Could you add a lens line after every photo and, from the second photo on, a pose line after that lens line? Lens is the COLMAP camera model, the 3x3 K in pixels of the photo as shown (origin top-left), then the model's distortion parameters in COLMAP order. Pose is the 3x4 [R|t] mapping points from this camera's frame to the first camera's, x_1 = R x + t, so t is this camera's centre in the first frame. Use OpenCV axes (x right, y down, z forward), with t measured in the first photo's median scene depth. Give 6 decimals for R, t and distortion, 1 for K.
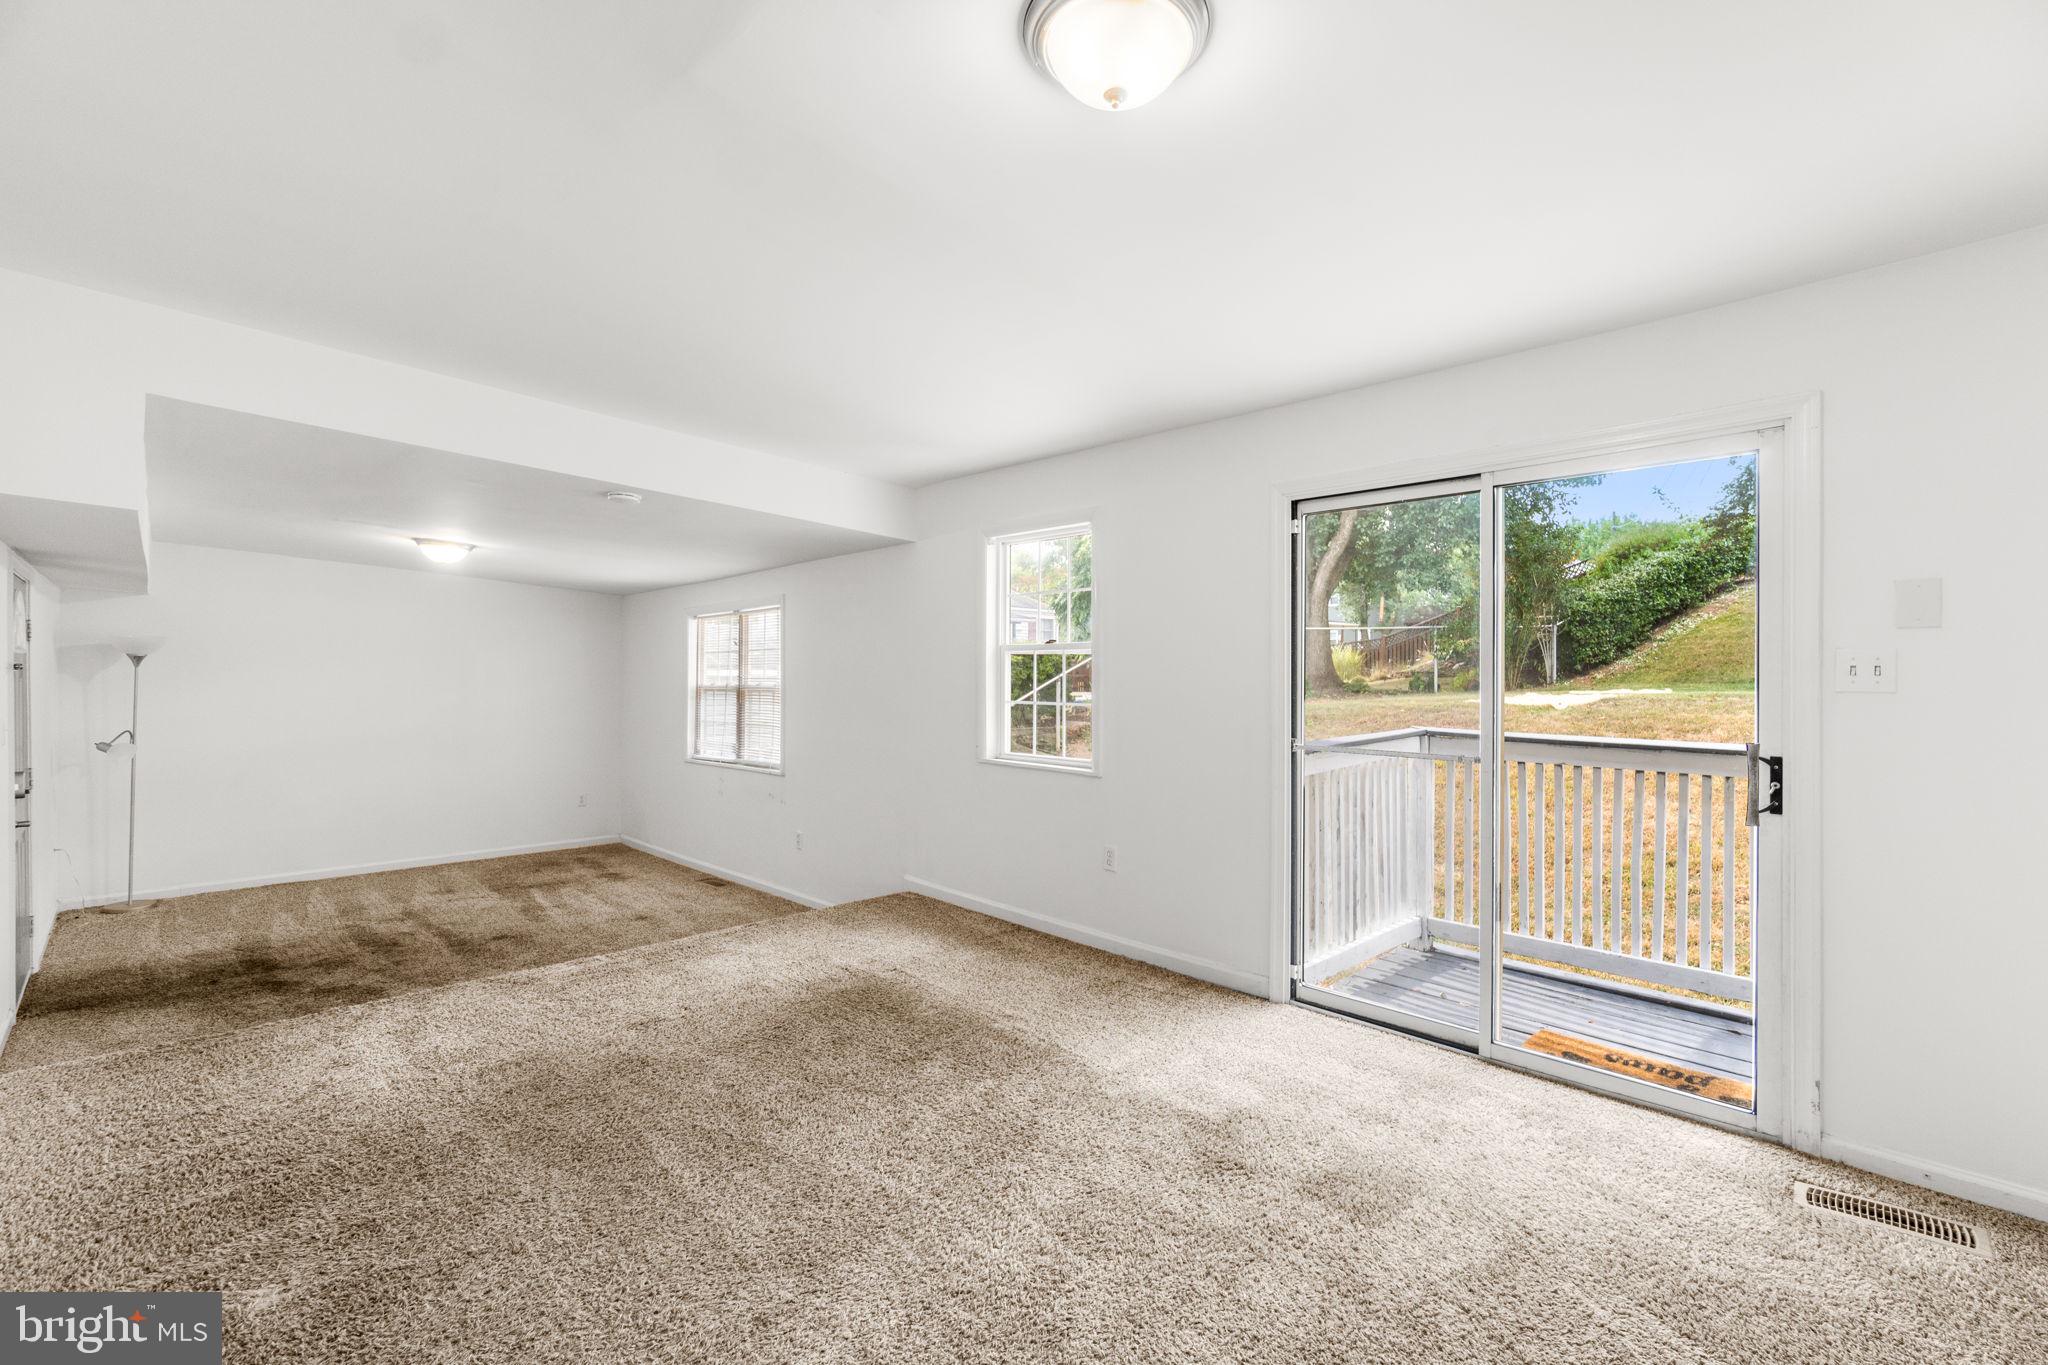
lens RADIAL K [[883.0, 0, 1024.0], [0, 883.0, 682.5], [0, 0, 1]] dist [-0.000360, -0.000063]
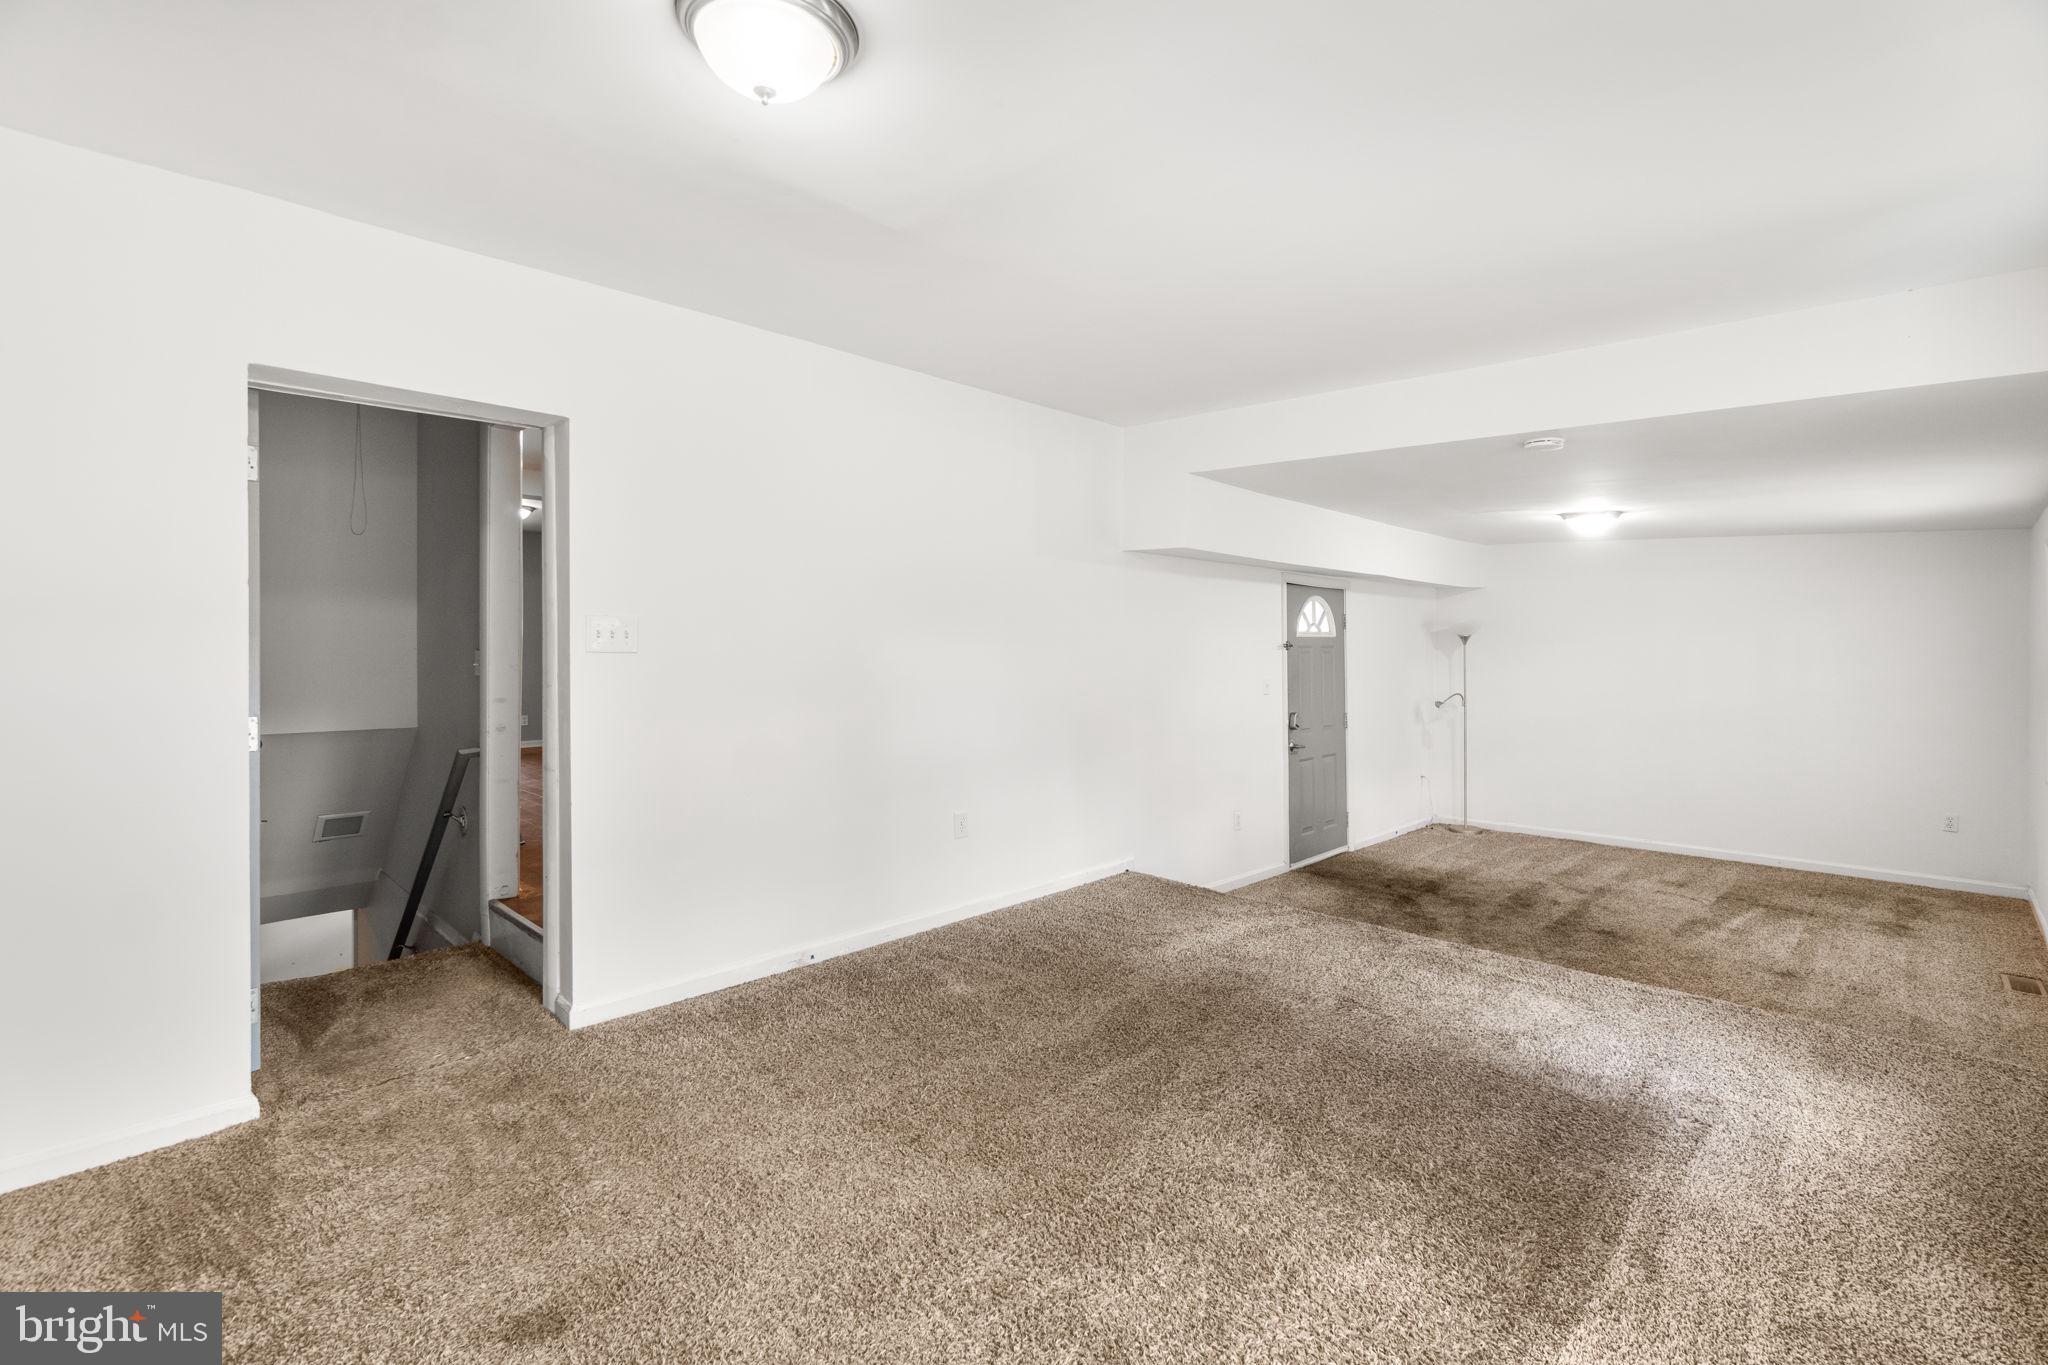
lens RADIAL K [[917.0, 0, 1041.1], [0, 917.0, 652.4], [0, 0, 1]] dist [-0.003489, -0.000150]
pose [[0.011669, -0.003778, -0.999925, 0.454465], [-0.006227, 0.999973, -0.003851, 0.003750], [0.999913, 0.006271, 0.011645, 0.502259]]
